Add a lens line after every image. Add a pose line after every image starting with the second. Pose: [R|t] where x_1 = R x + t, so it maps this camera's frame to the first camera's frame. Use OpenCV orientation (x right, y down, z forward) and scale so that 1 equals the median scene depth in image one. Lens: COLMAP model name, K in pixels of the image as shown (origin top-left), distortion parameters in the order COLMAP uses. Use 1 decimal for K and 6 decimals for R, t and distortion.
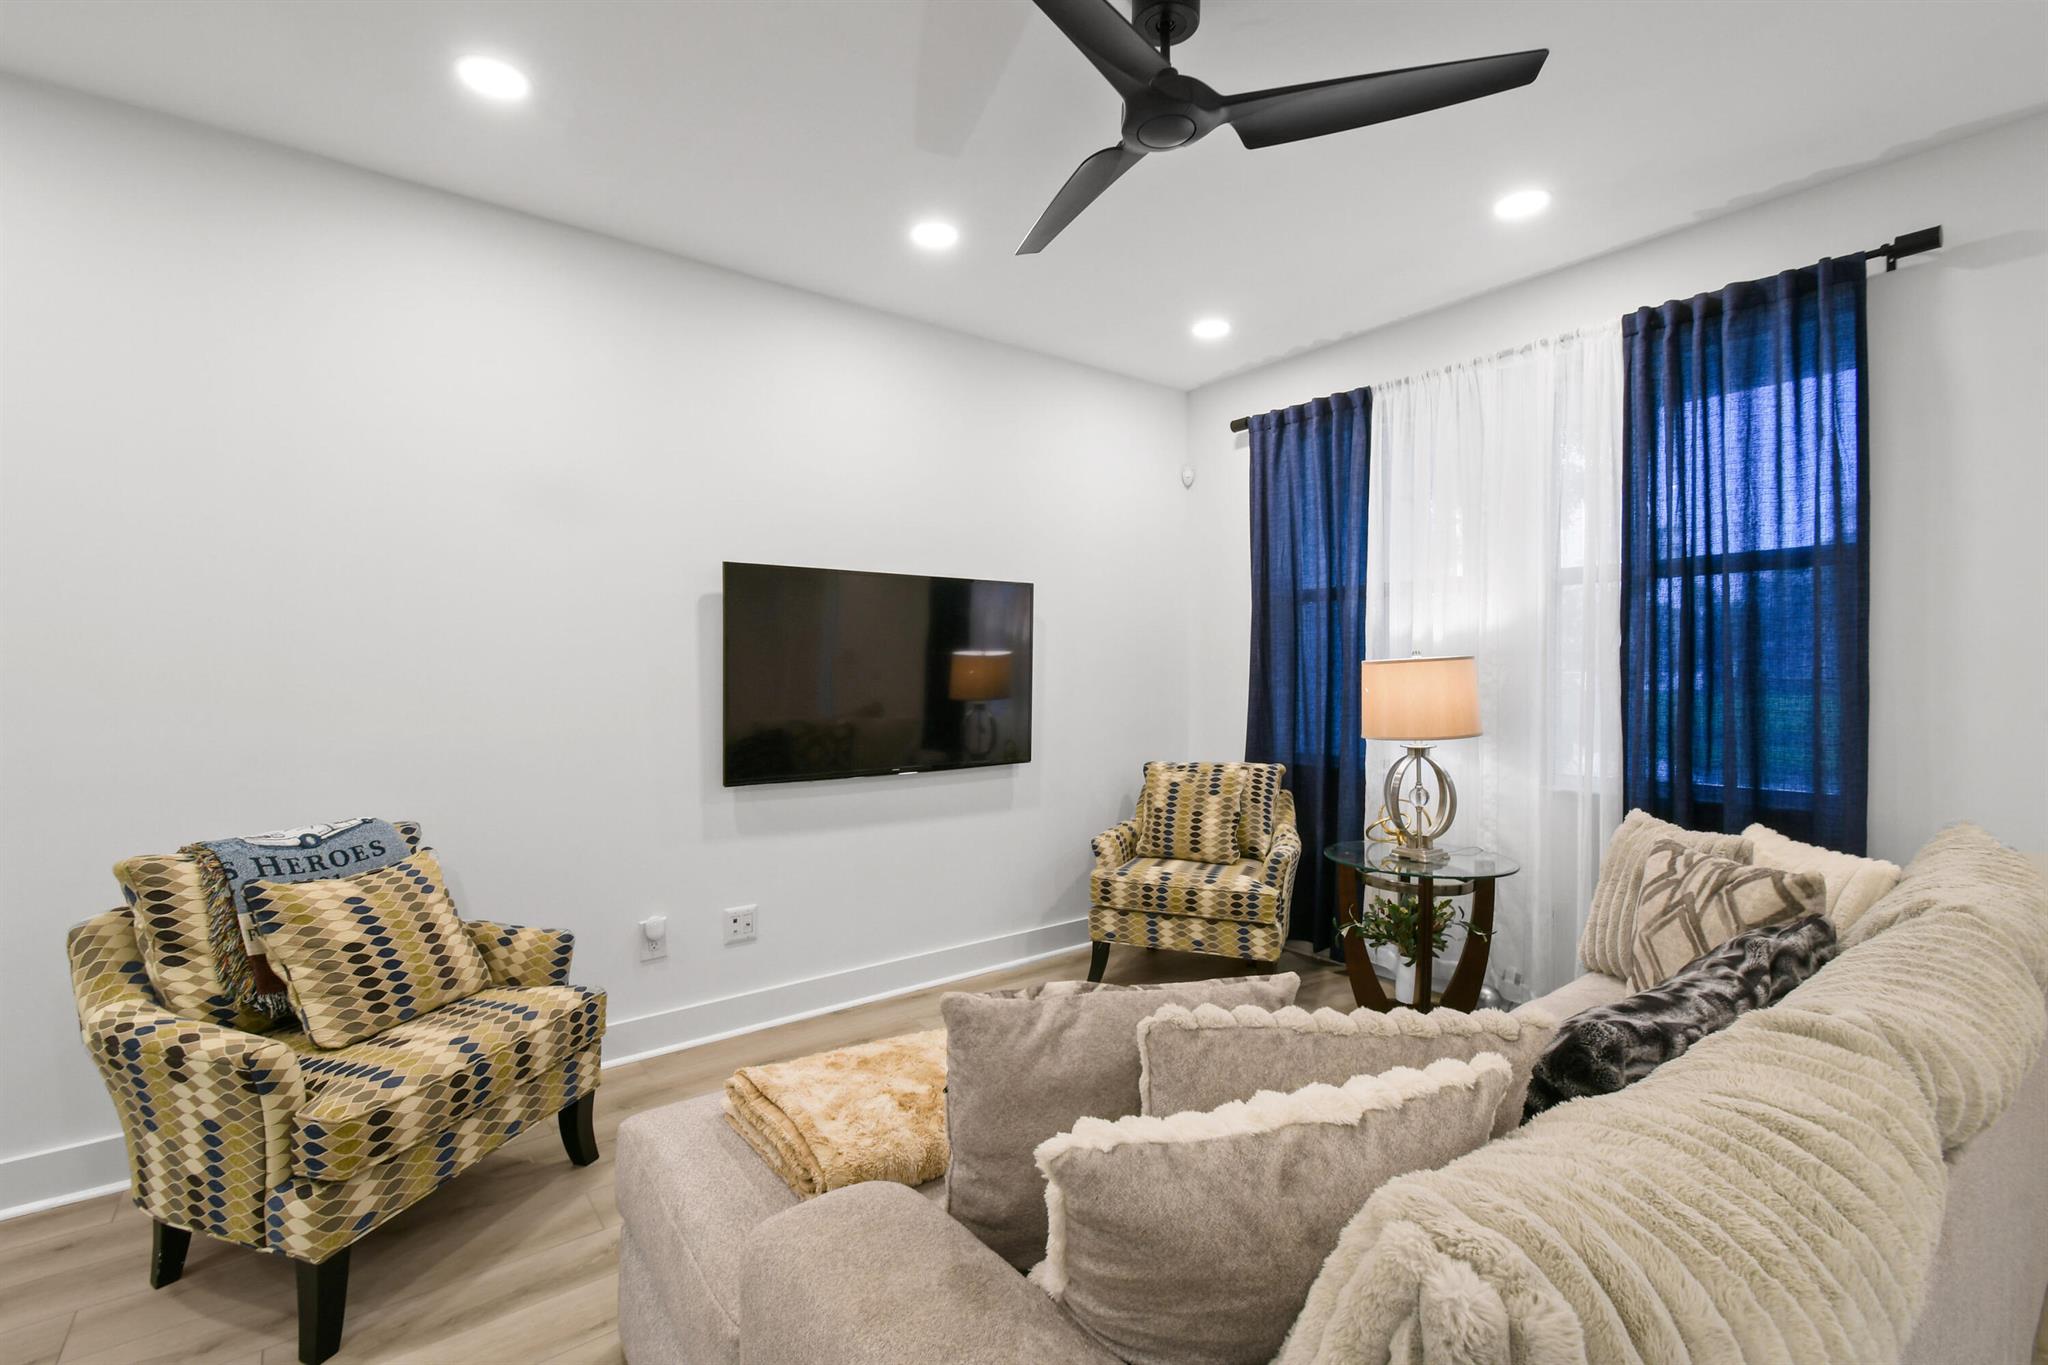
lens RADIAL K [[903.4, 0, 1026.5], [0, 903.4, 671.2], [0, 0, 1]] dist [0.011090, -0.005716]
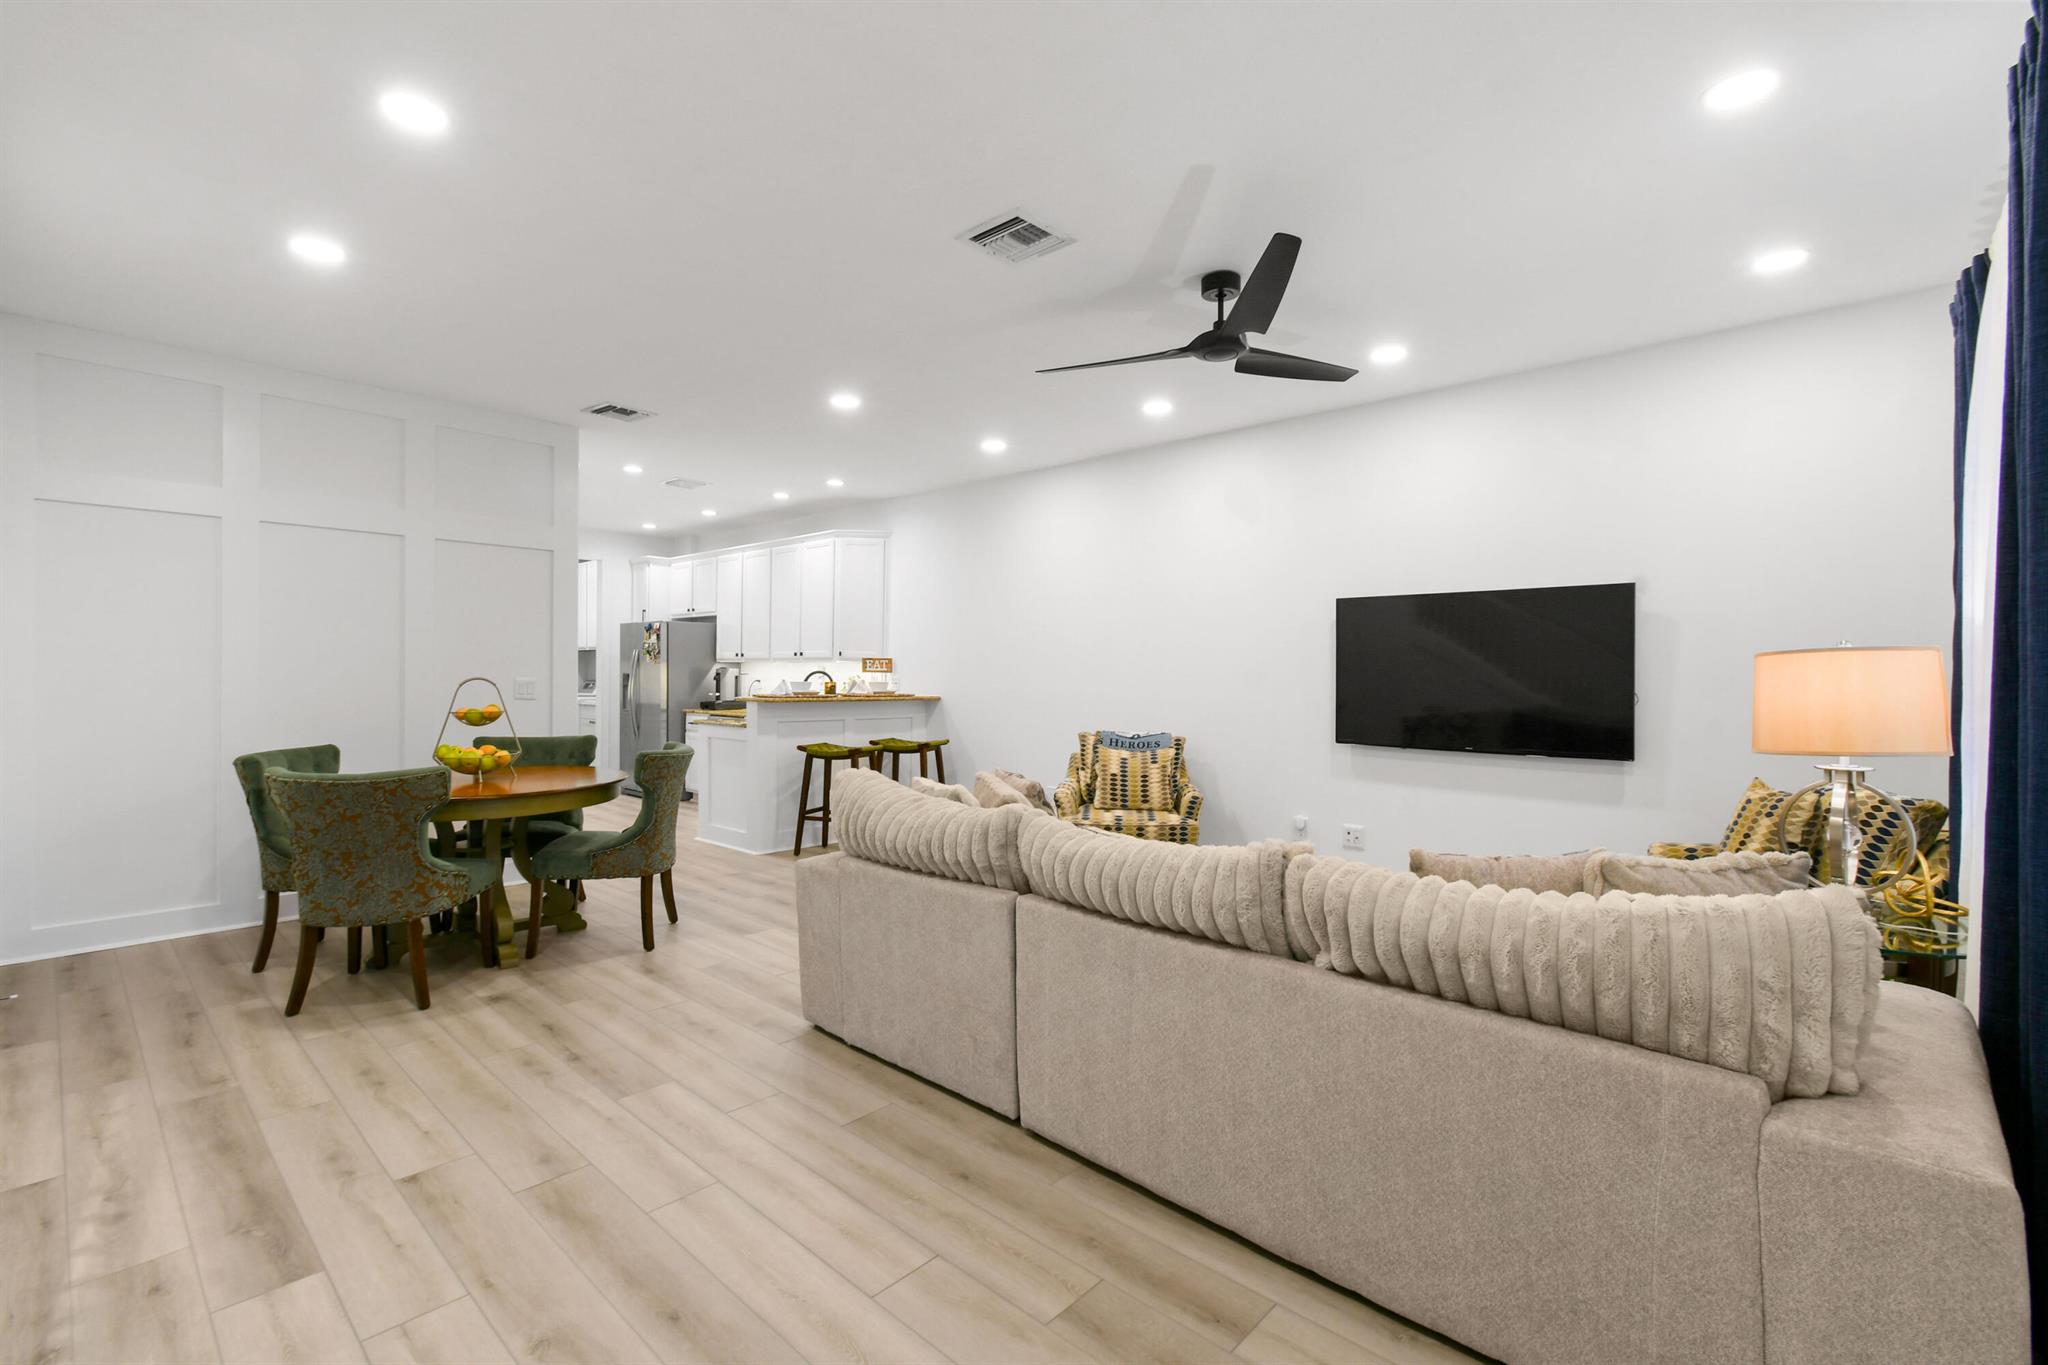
lens RADIAL K [[905.9, 0, 1027.5], [0, 905.9, 671.1], [0, 0, 1]] dist [0.003398, -0.000600]
pose [[0.165405, 0.002853, -0.986222, 1.005854], [-0.010103, 0.999948, 0.001198, 0.006939], [0.986174, 0.009766, 0.165426, 0.197453]]
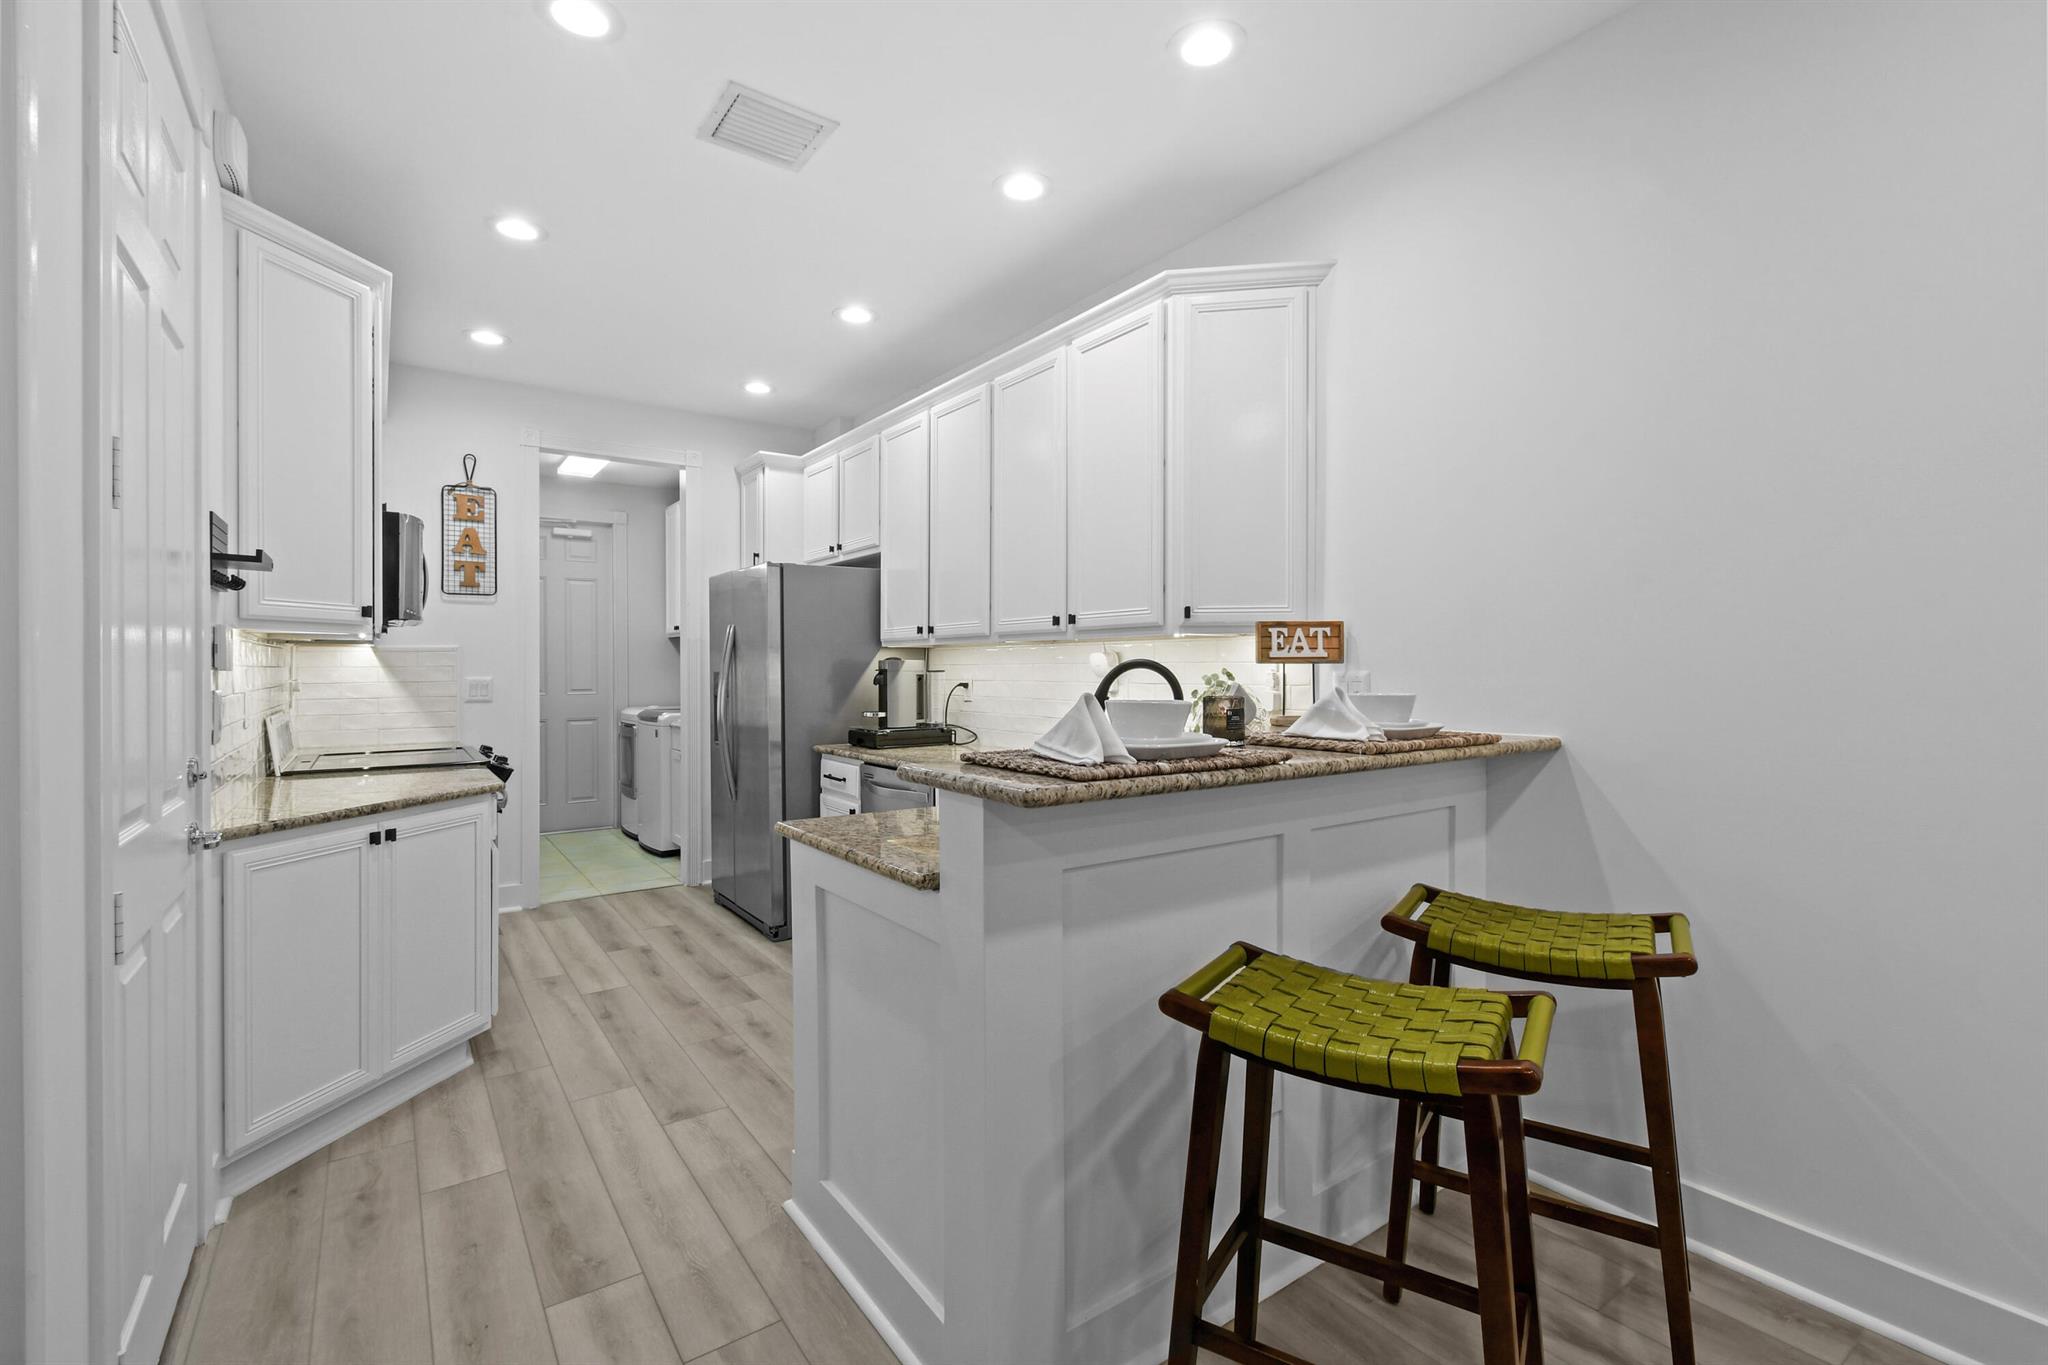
lens RADIAL K [[905.9, 0, 1027.5], [0, 905.9, 671.1], [0, 0, 1]] dist [0.003398, -0.000600]
pose [[-0.041040, 0.007726, -0.999128, -0.419723], [0.002292, 0.999968, 0.007639, 0.016294], [0.999155, -0.001977, -0.041056, 0.007913]]
